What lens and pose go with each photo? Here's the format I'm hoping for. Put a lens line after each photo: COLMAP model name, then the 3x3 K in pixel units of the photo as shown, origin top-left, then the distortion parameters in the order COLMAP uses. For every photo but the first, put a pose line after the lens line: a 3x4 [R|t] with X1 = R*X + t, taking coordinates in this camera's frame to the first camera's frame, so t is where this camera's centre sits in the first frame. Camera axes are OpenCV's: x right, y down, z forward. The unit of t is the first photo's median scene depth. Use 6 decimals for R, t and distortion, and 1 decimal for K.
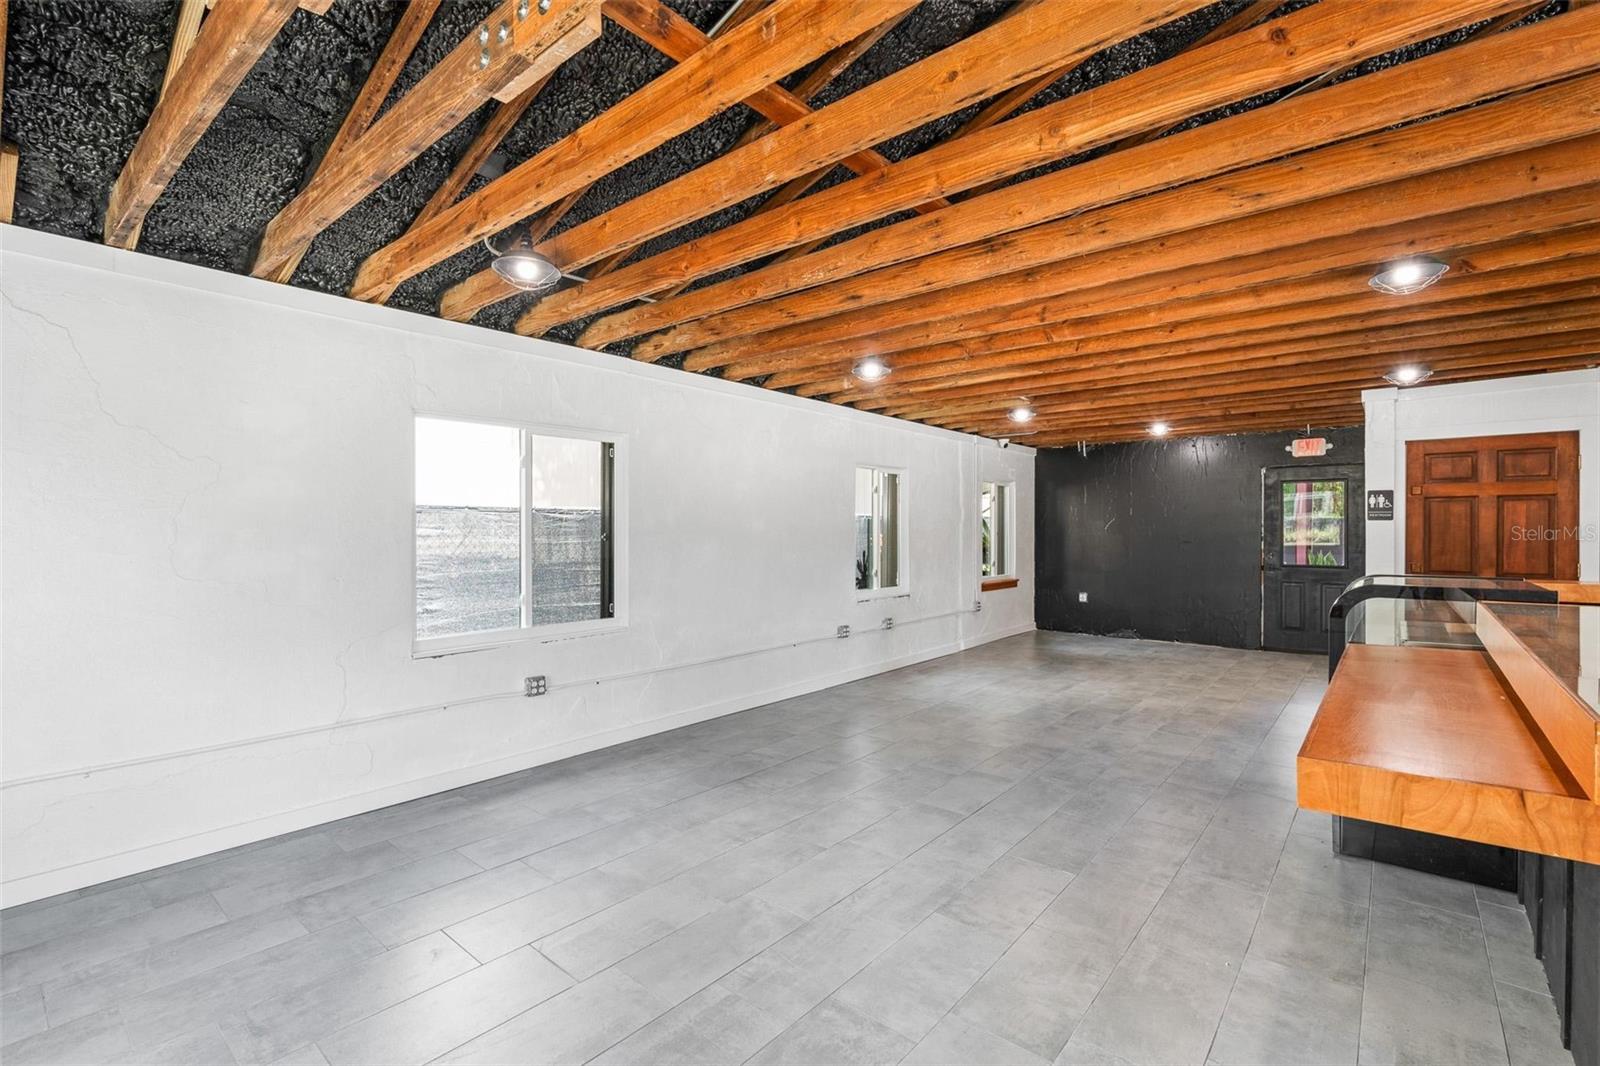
lens RADIAL K [[715.3, 0, 800.7], [0, 715.3, 531.6], [0, 0, 1]] dist [-0.011549, 0.004633]
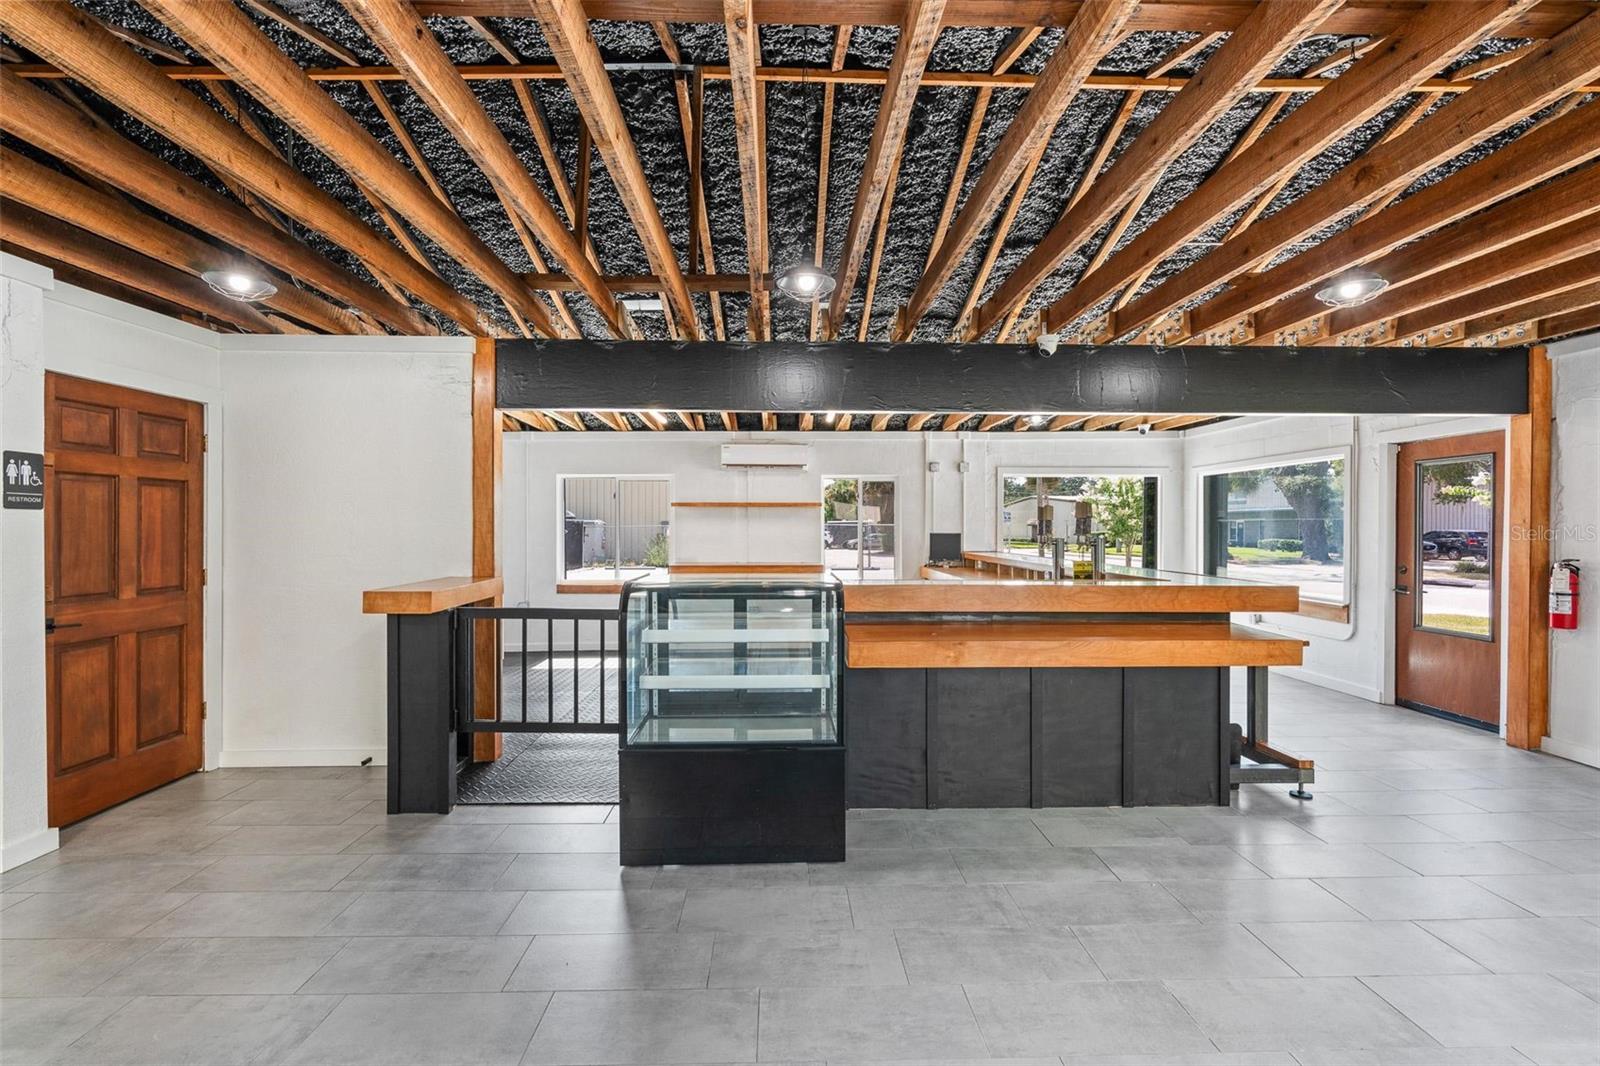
lens RADIAL K [[715.3, 0, 800.7], [0, 715.3, 531.6], [0, 0, 1]] dist [-0.011549, 0.004633]
pose [[-0.665588, -0.004941, 0.746303, 0.044341], [0.001913, 0.999964, 0.008326, -0.002930], [-0.746317, 0.006969, -0.665554, 1.040619]]
